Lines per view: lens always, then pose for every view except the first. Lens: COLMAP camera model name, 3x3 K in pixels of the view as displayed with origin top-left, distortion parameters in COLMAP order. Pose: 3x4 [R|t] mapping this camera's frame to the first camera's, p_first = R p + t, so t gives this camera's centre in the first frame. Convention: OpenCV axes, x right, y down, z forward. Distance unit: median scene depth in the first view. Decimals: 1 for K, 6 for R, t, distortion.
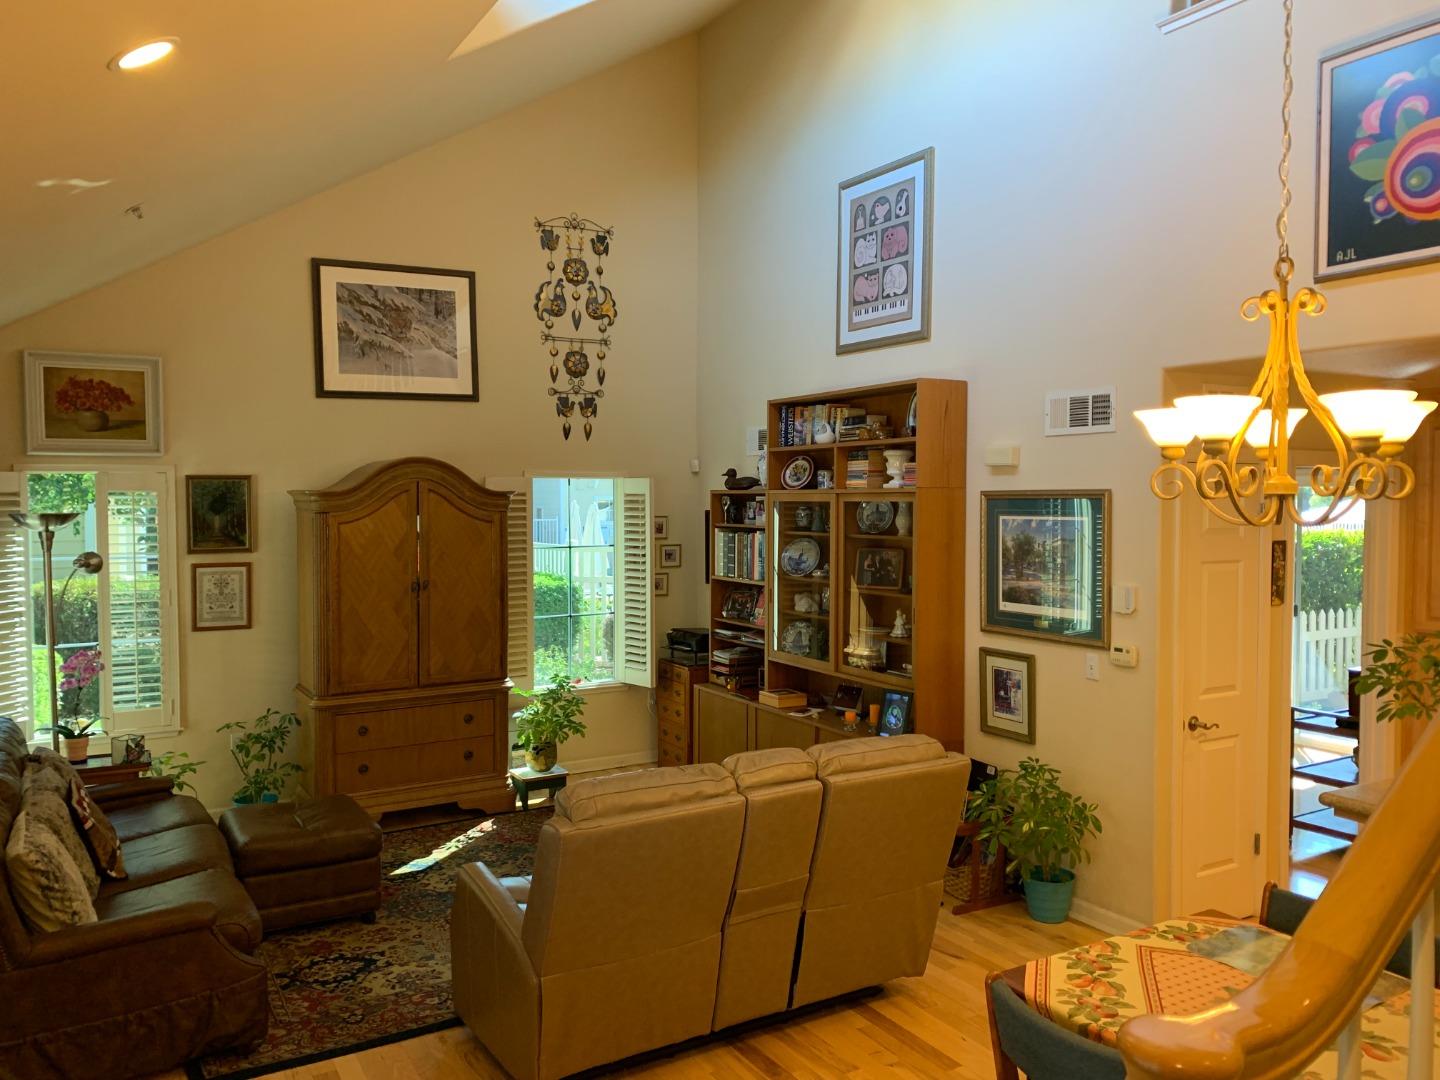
lens RADIAL K [[1097.6, 0, 719.1], [0, 1097.6, 531.4], [0, 0, 1]] dist [0.038341, -0.037997]
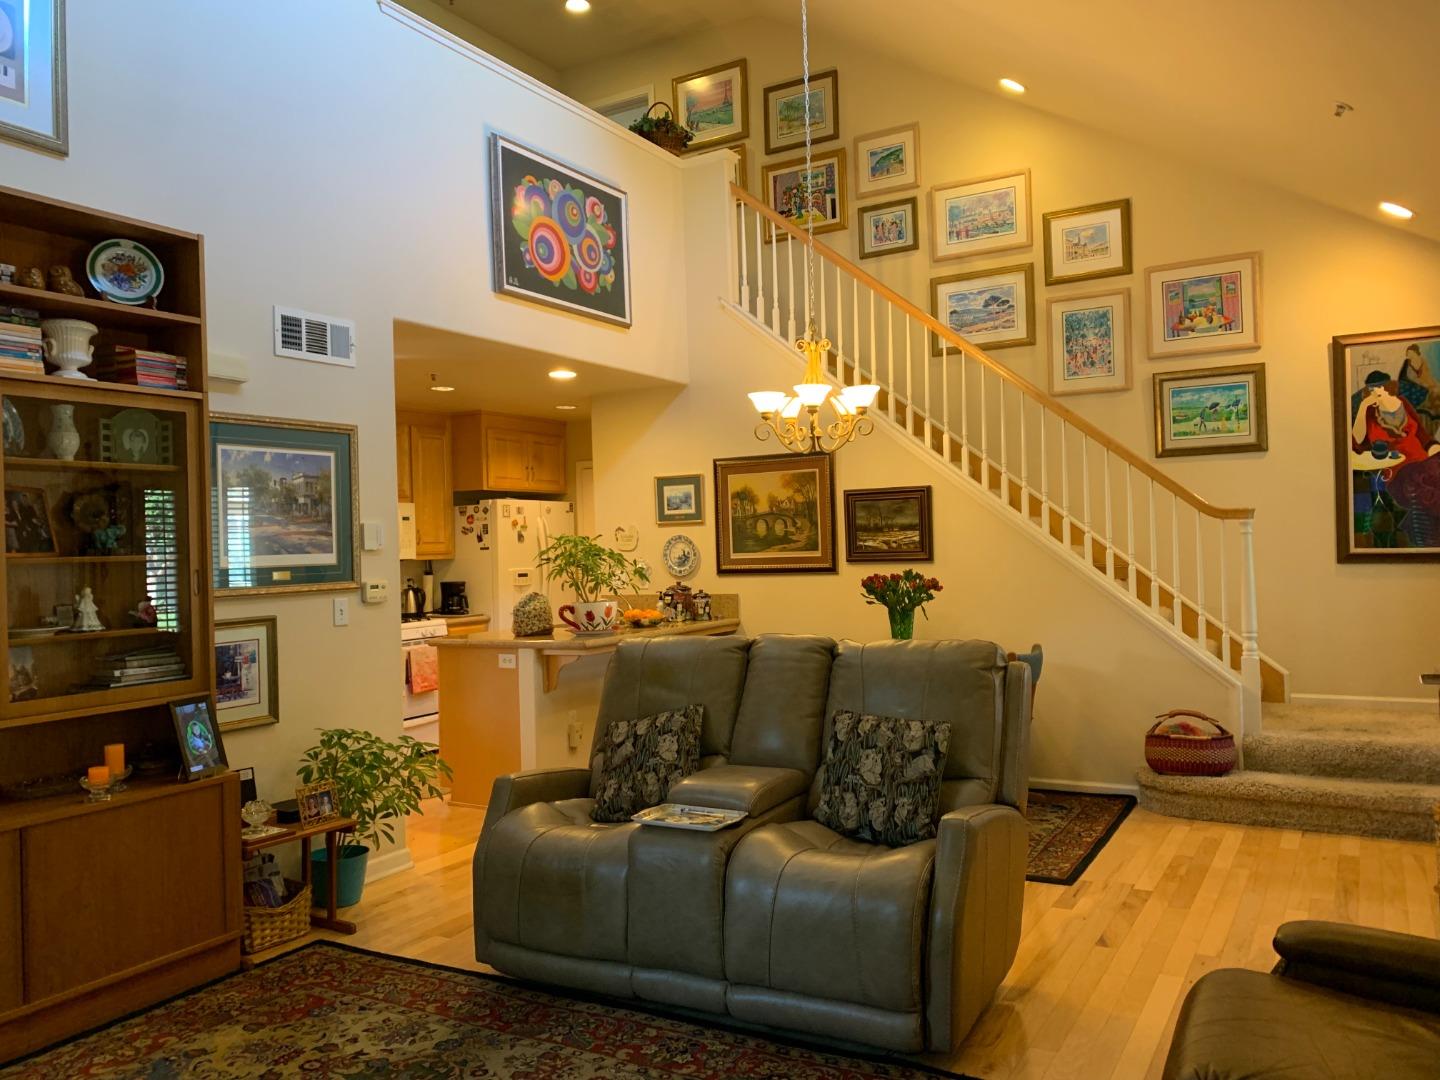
lens RADIAL K [[1097.6, 0, 748.3], [0, 1097.6, 549.8], [0, 0, 1]] dist [0.038341, -0.037997]
pose [[-0.498747, 0.009708, 0.866693, -0.512674], [0.054921, 0.998282, 0.020423, 0.055211], [-0.865006, 0.057786, -0.498424, 0.923990]]
